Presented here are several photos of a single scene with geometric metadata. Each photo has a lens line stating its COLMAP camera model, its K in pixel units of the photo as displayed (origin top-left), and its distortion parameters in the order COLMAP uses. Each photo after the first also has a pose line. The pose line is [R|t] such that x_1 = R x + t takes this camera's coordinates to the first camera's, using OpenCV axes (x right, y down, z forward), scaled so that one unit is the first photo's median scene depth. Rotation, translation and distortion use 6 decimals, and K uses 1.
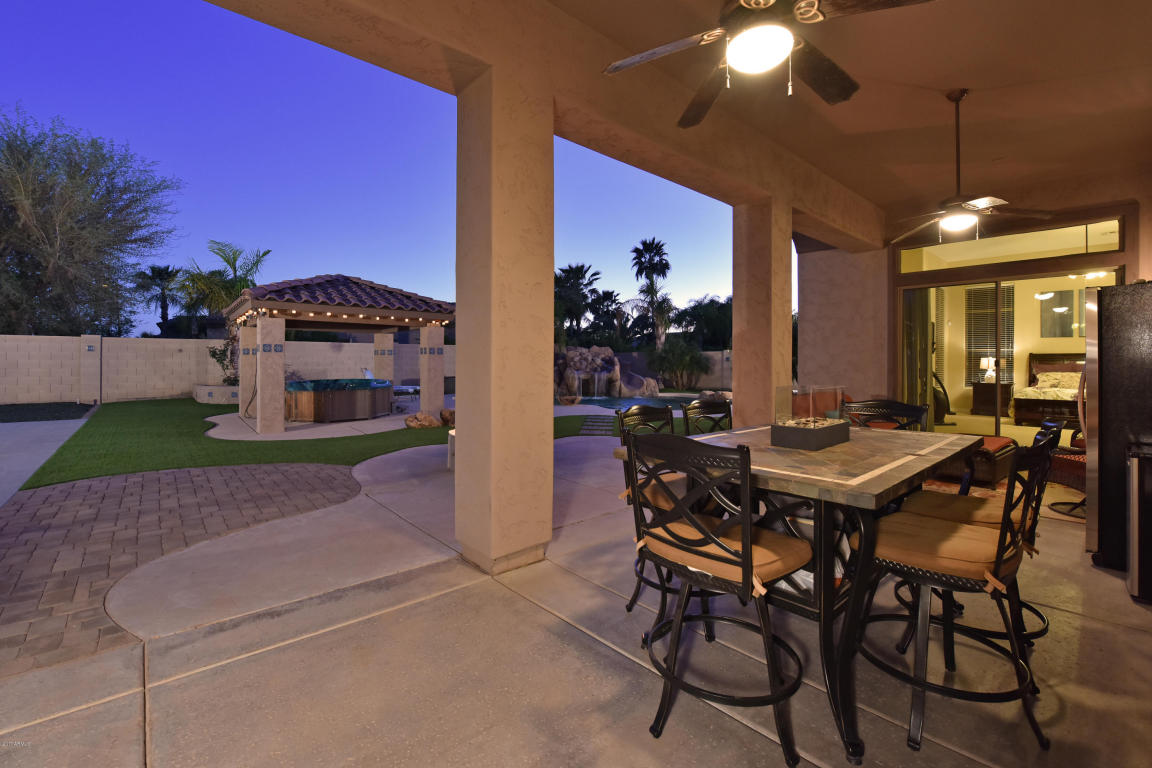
lens RADIAL K [[490.1, 0, 535.0], [0, 490.1, 355.3], [0, 0, 1]] dist [-0.016251, -0.000147]
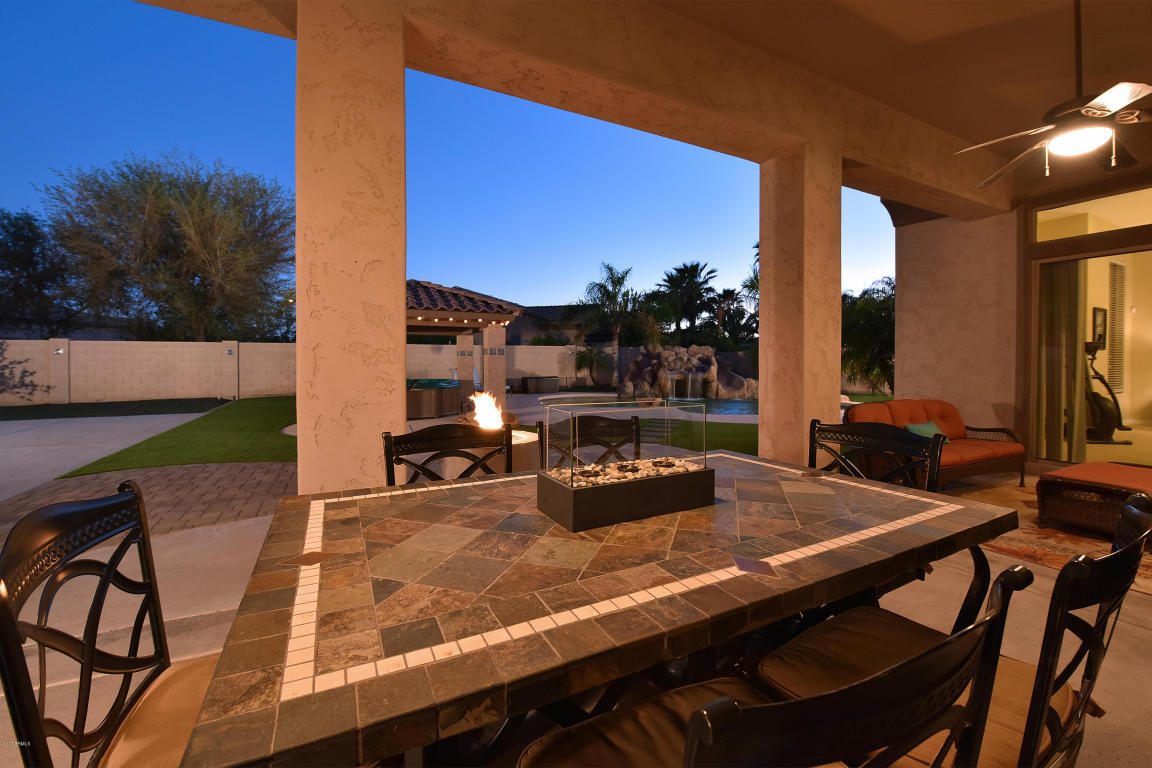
lens RADIAL K [[463.7, 0, 561.7], [0, 463.7, 364.3], [0, 0, 1]] dist [-0.019732, -0.000223]
pose [[0.974646, -0.003166, -0.223728, 0.084718], [0.007201, 0.999826, 0.017223, 0.001065], [0.223635, -0.018398, 0.974499, 0.065280]]
